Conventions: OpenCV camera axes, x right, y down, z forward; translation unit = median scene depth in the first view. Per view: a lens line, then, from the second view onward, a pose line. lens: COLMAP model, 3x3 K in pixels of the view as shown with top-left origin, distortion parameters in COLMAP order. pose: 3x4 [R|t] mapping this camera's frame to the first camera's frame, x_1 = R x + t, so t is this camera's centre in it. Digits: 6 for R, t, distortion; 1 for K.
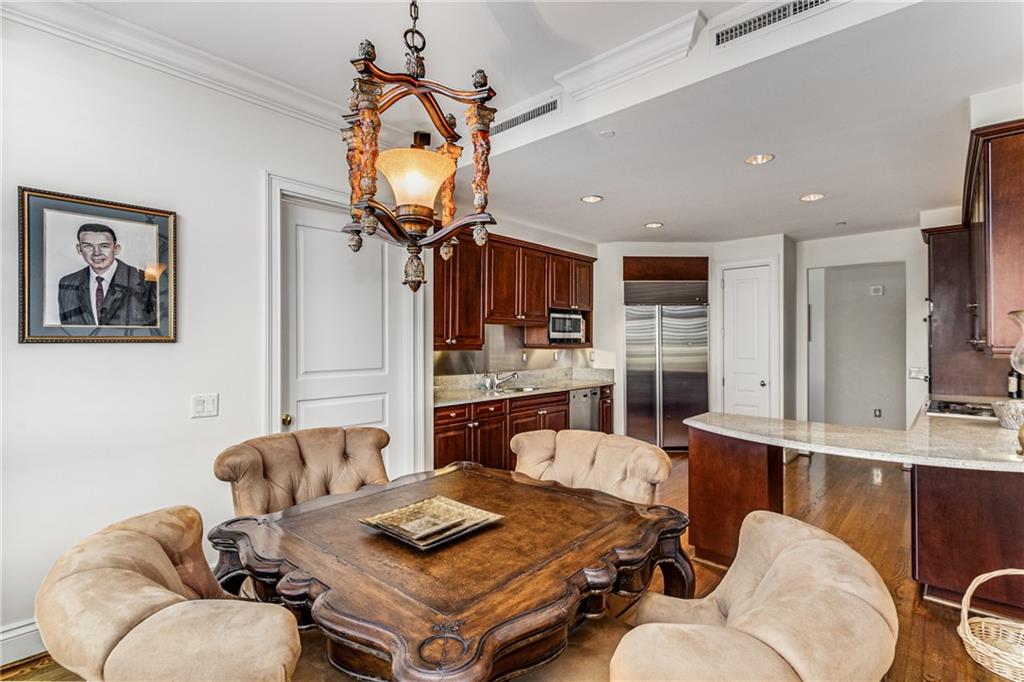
lens RADIAL K [[480.7, 0, 516.8], [0, 480.7, 343.9], [0, 0, 1]] dist [0.003548, 0.000069]
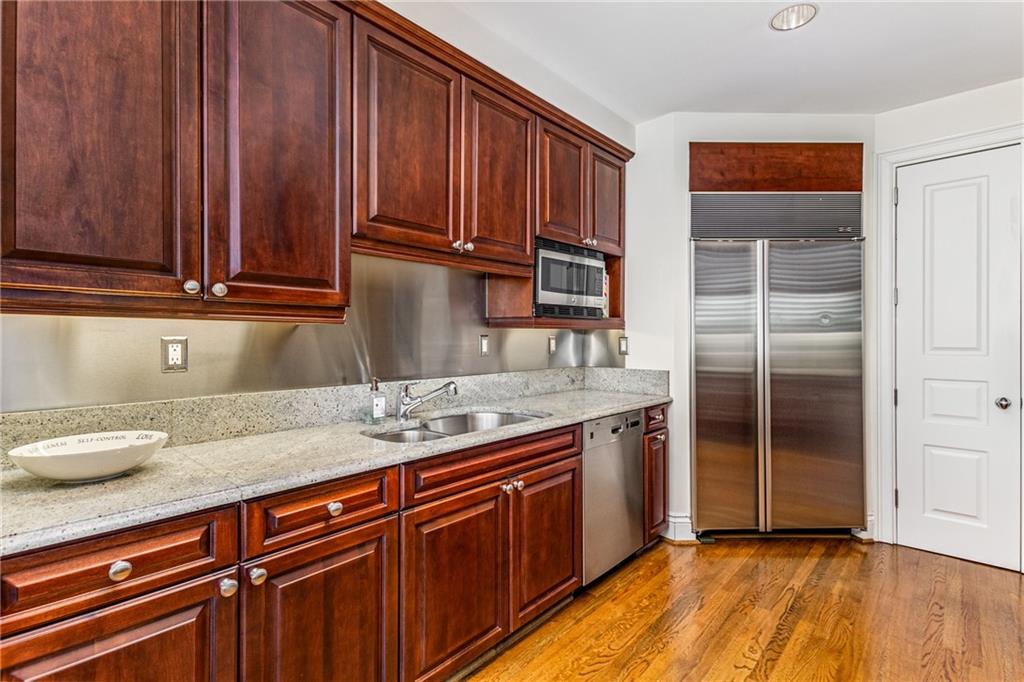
lens RADIAL K [[472.8, 0, 512.0], [0, 472.8, 341.0], [0, 0, 1]] dist [0.017005, -0.000042]
pose [[0.999820, 0.000495, -0.018966, 0.051493], [-0.000434, 0.999995, 0.003224, 0.021431], [0.018967, -0.003215, 0.999815, 0.535629]]
